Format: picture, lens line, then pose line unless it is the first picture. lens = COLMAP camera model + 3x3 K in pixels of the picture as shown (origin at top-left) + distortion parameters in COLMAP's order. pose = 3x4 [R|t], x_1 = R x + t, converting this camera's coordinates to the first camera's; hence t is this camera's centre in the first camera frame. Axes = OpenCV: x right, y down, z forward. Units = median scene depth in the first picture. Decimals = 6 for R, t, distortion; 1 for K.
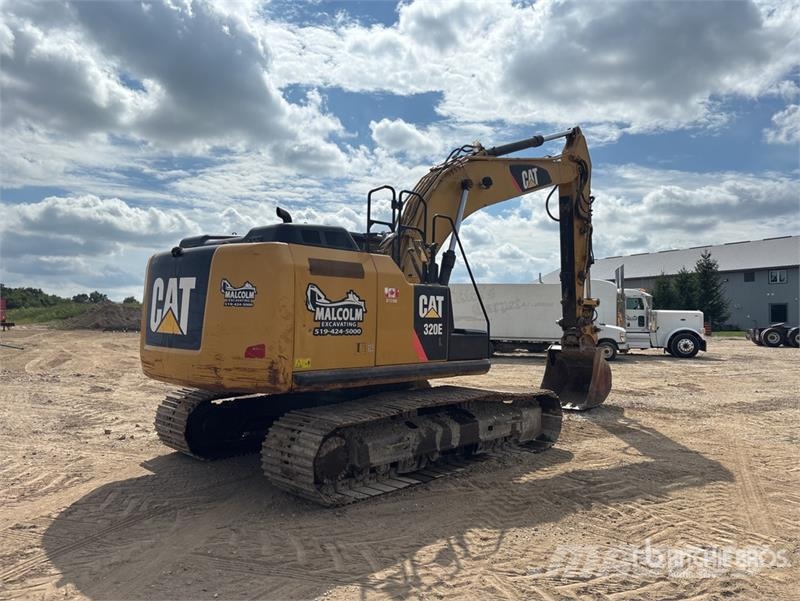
lens RADIAL K [[605.5, 0, 397.7], [0, 605.5, 293.1], [0, 0, 1]] dist [0.041521, -0.062026]
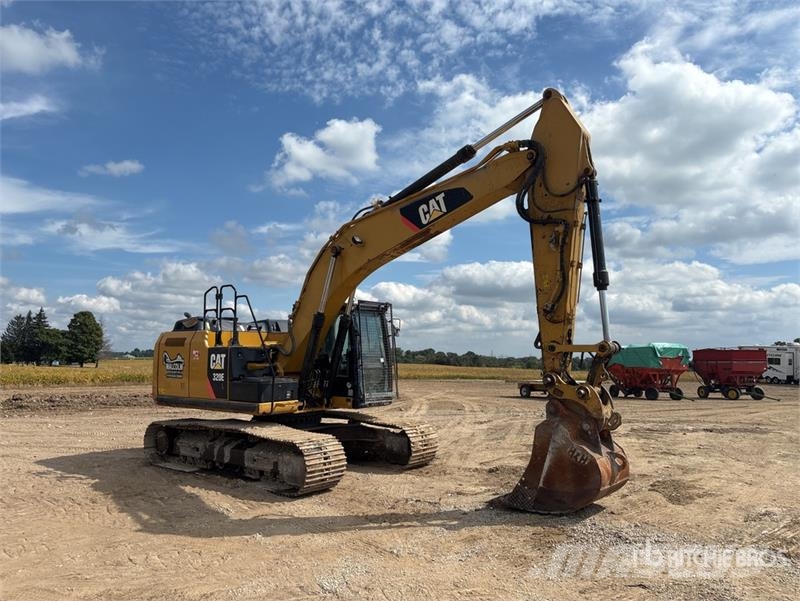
lens RADIAL K [[601.6, 0, 394.4], [0, 601.6, 300.7], [0, 0, 1]] dist [0.052135, -0.064986]
pose [[0.091142, -0.105524, -0.990231, 1.590537], [0.033533, 0.994131, -0.102853, 0.041209], [0.995273, -0.023832, 0.094146, 1.306515]]
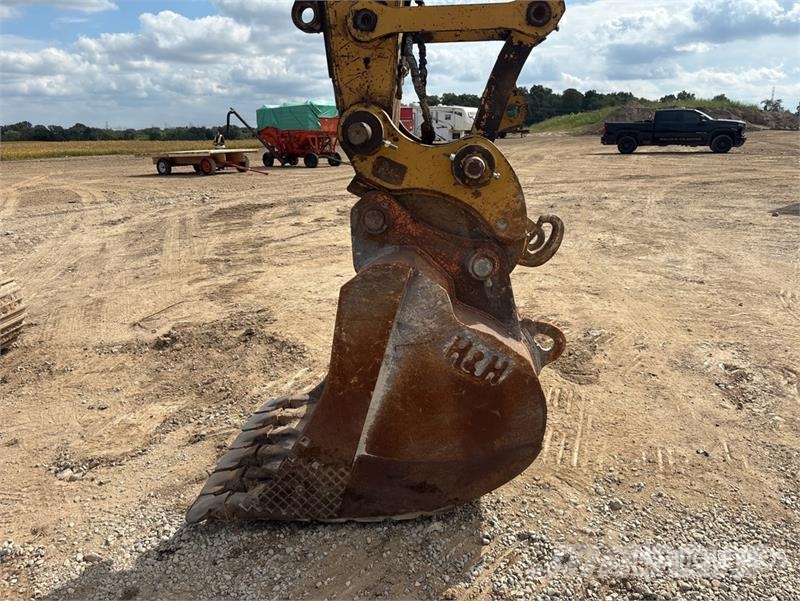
lens RADIAL K [[601.6, 0, 394.4], [0, 601.6, 300.7], [0, 0, 1]] dist [0.052135, -0.064986]
pose [[0.626750, 0.190108, -0.755674, 0.802242], [0.065577, 0.953474, 0.294258, 0.073326], [0.776456, -0.233981, 0.585122, 1.480175]]
